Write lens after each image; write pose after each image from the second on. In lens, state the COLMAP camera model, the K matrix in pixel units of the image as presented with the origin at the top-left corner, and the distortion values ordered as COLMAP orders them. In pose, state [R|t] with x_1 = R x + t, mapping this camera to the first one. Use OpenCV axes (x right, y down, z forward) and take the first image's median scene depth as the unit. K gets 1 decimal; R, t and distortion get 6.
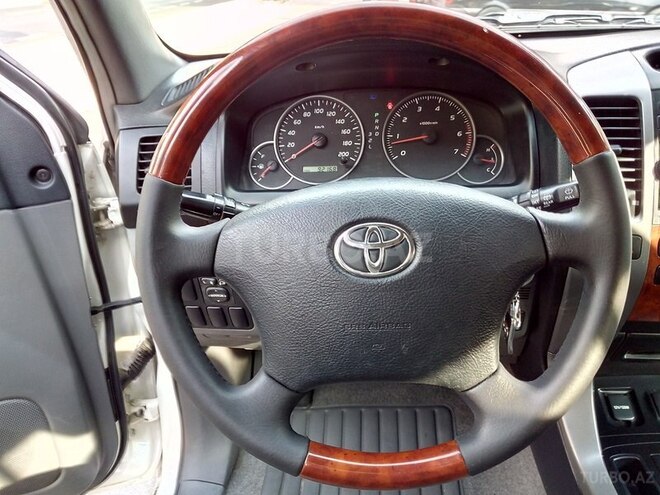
lens RADIAL K [[523.3, 0, 354.1], [0, 523.3, 248.3], [0, 0, 1]] dist [0.081985, -0.201897]
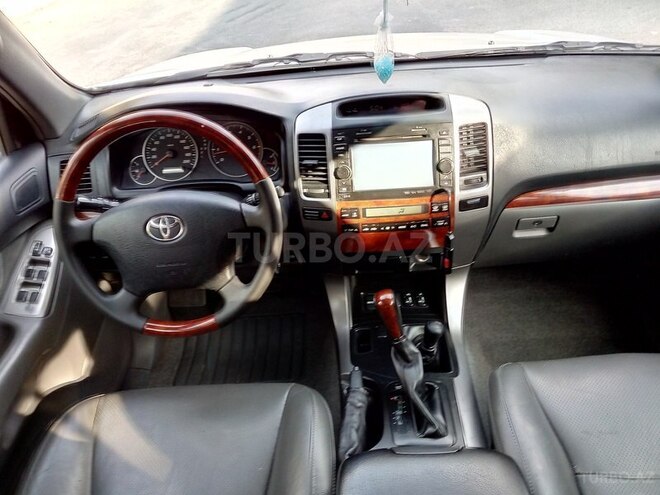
lens RADIAL K [[547.1, 0, 333.9], [0, 547.1, 244.6], [0, 0, 1]] dist [0.039938, -0.056583]
pose [[0.998966, -0.044899, -0.007163, 0.443177], [0.045400, 0.993591, 0.103520, -0.078283], [0.002469, -0.103738, 0.994602, -0.733644]]
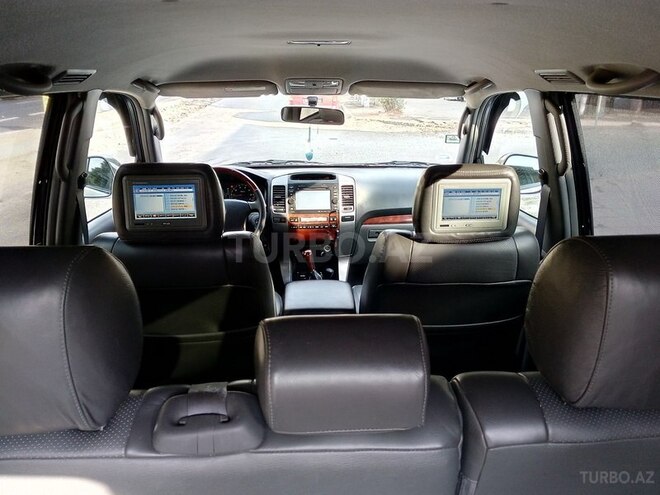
lens RADIAL K [[547.1, 0, 333.9], [0, 547.1, 244.6], [0, 0, 1]] dist [0.039938, -0.056583]
pose [[0.994834, 0.009864, 0.101033, 0.383654], [0.005806, 0.988109, -0.153646, 0.675372], [-0.101347, 0.153439, 0.982947, -2.593338]]
